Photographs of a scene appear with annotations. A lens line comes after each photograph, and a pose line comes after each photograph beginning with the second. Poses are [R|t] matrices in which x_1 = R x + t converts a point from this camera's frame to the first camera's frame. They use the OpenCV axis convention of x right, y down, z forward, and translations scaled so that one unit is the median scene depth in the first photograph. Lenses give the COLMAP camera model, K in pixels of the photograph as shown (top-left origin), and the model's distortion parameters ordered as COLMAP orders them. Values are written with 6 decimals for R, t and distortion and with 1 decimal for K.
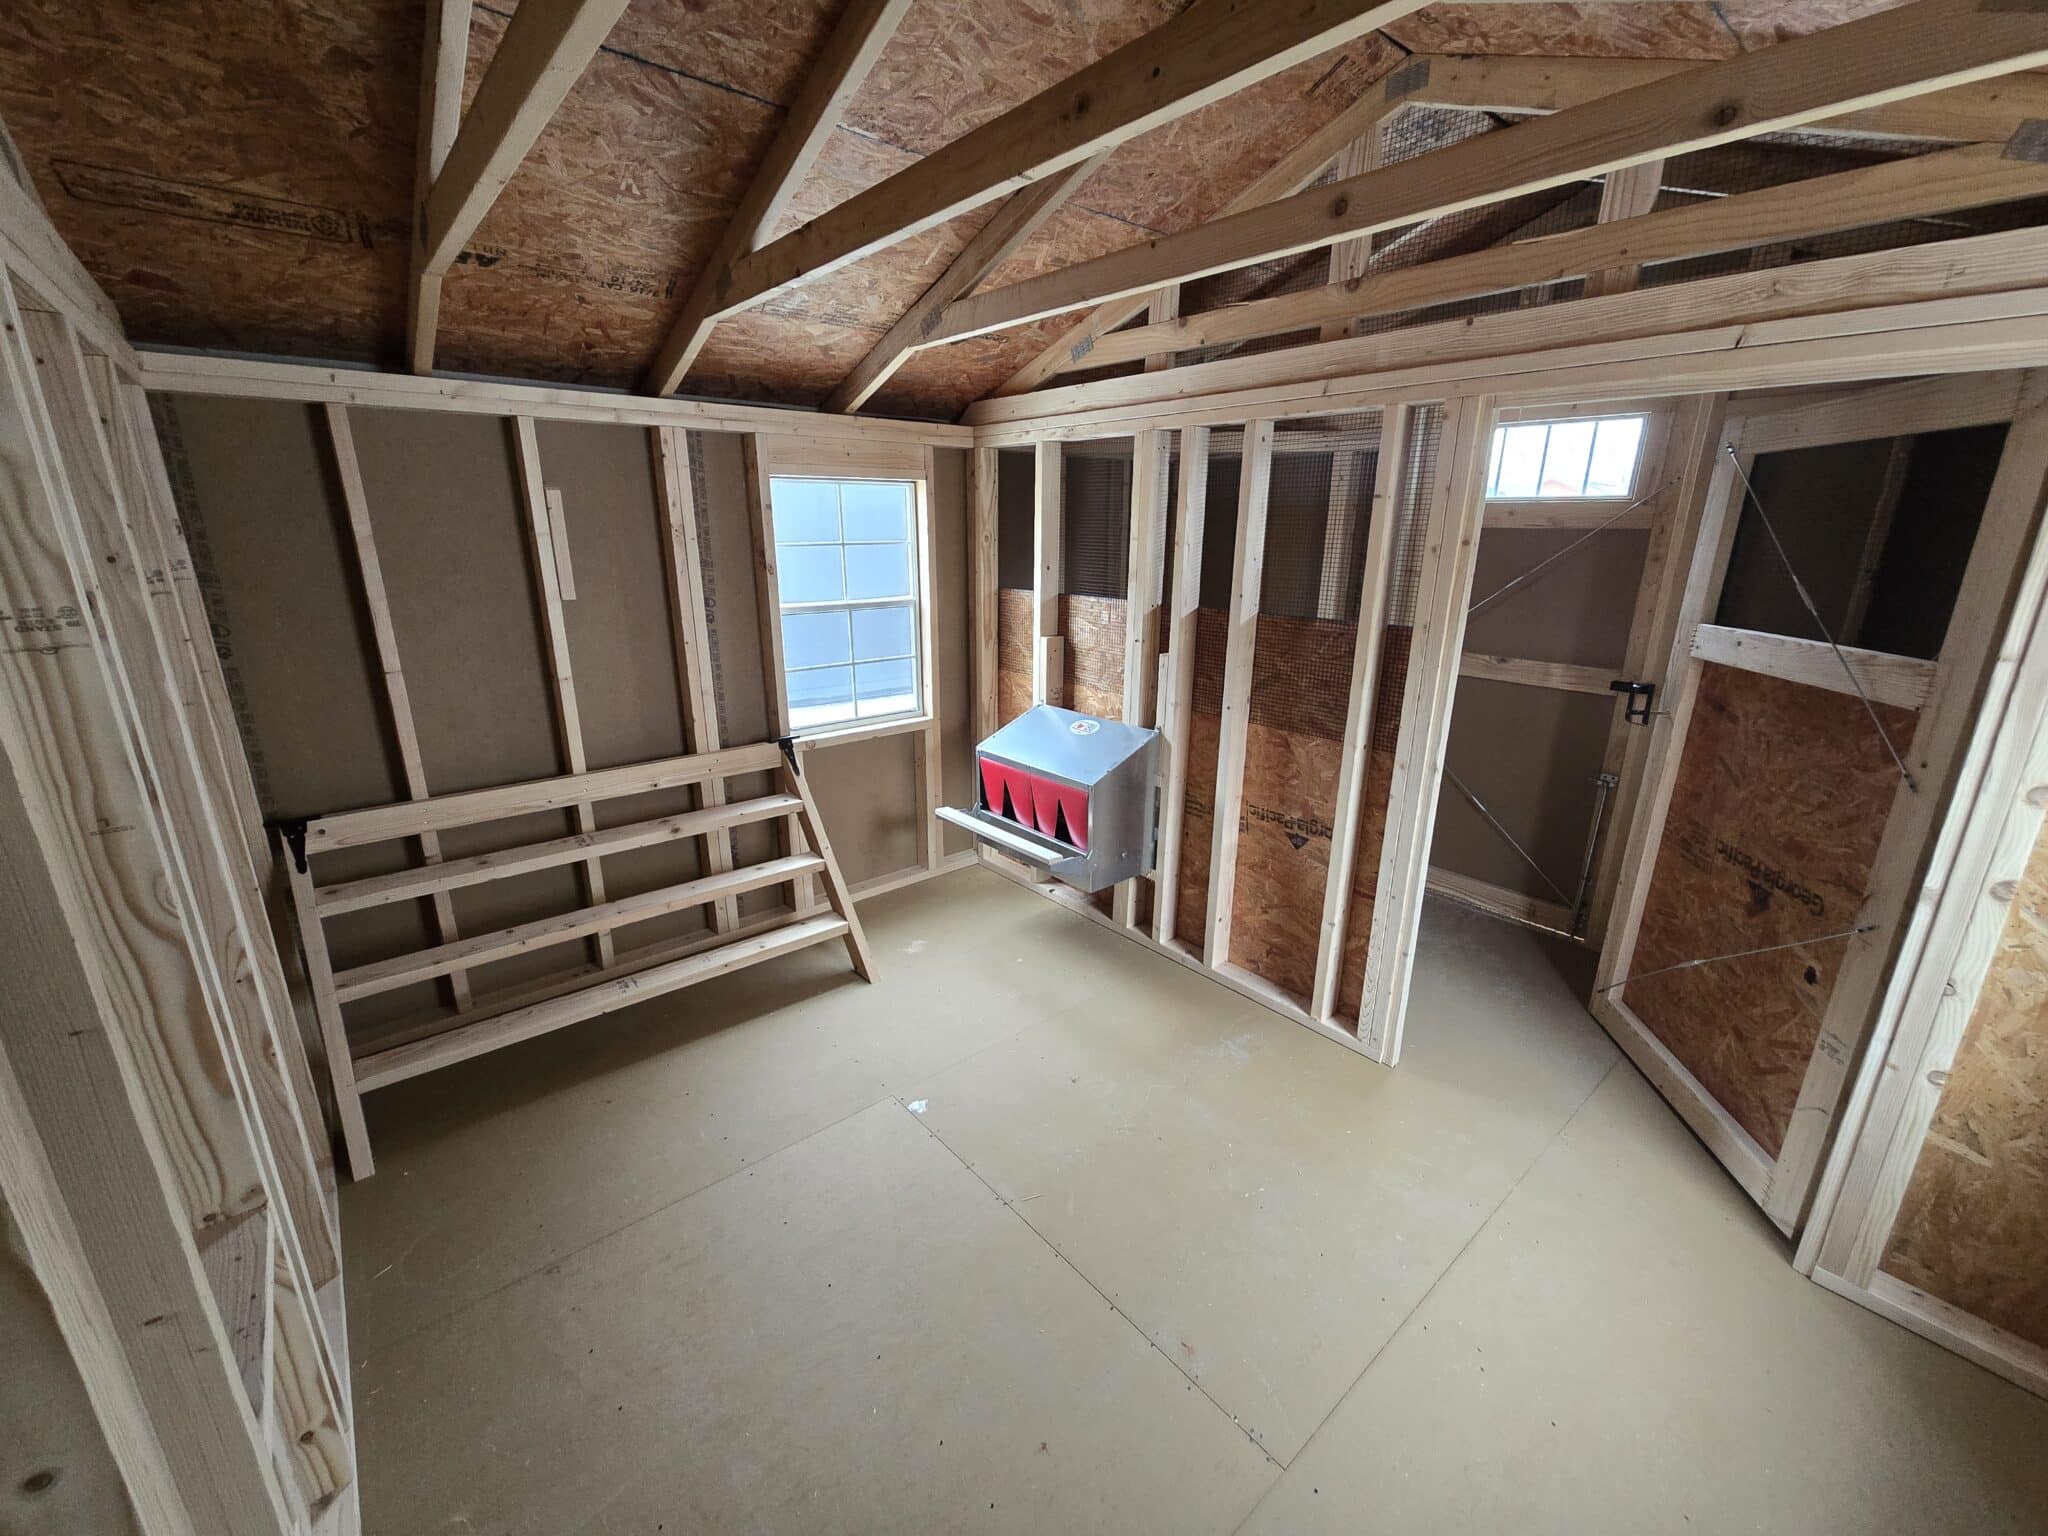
lens RADIAL K [[834.7, 0, 1024.0], [0, 834.7, 768.0], [0, 0, 1]] dist [-0.000007, 0.000000]
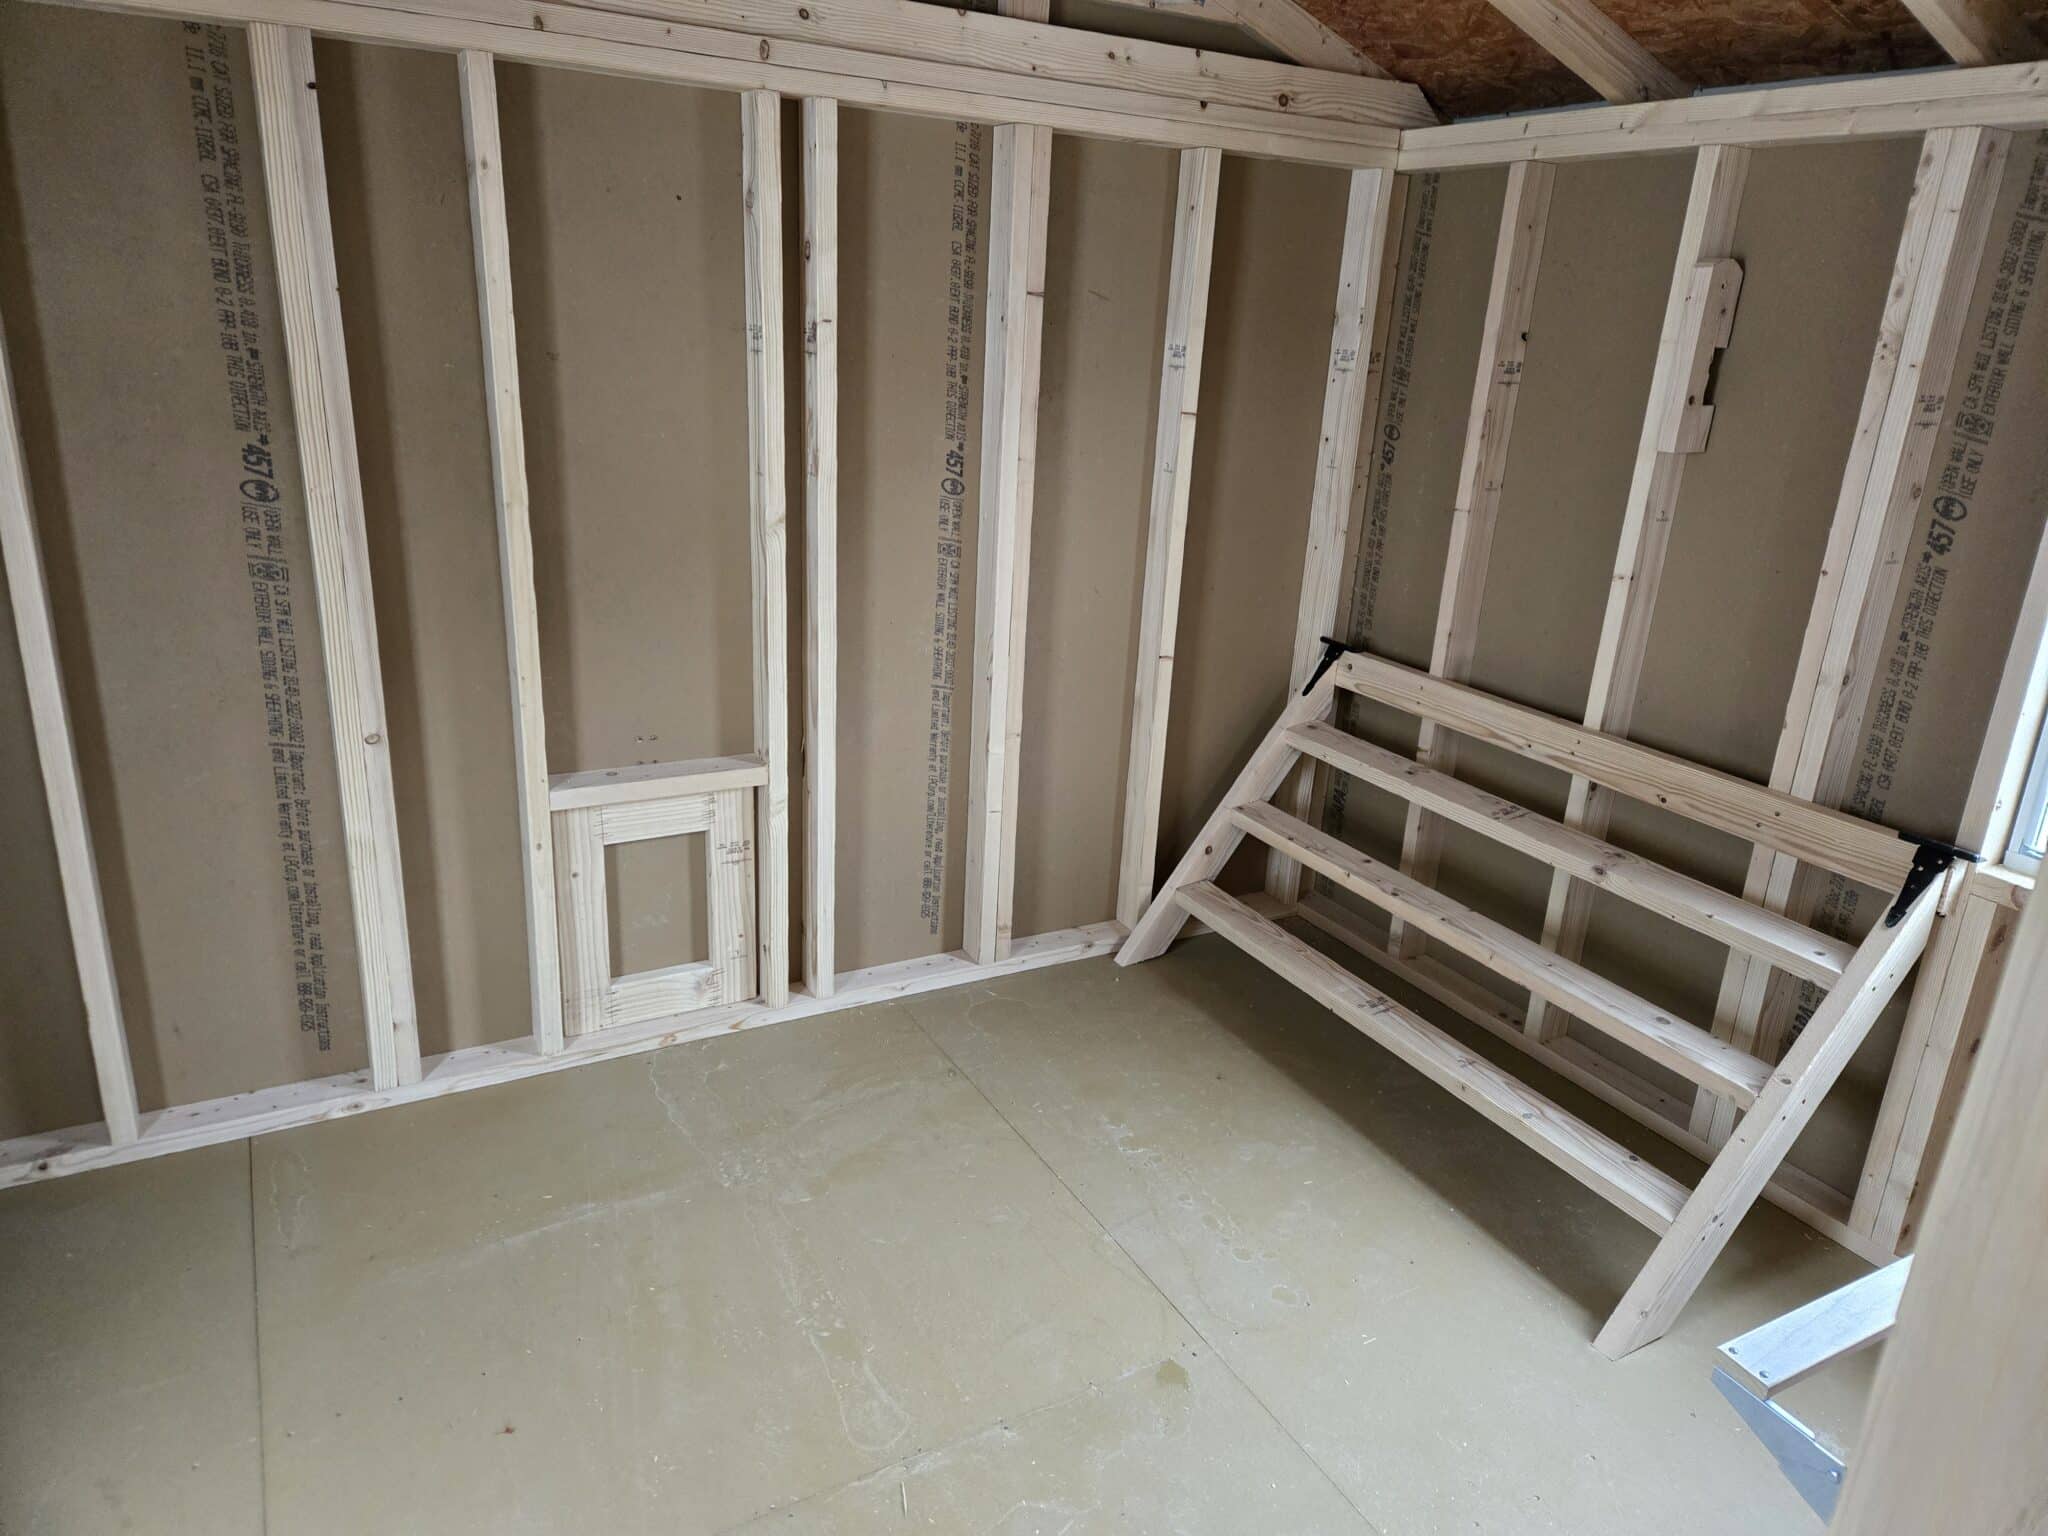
lens RADIAL K [[1389.7, 0, 1022.8], [0, 1389.7, 821.6], [0, 0, 1]] dist [0.000425, 0.000255]
pose [[-0.199263, 0.295143, -0.934444, 0.565946], [-0.370017, 0.860316, 0.350633, -0.149050], [0.907404, 0.415629, -0.062221, 0.742736]]
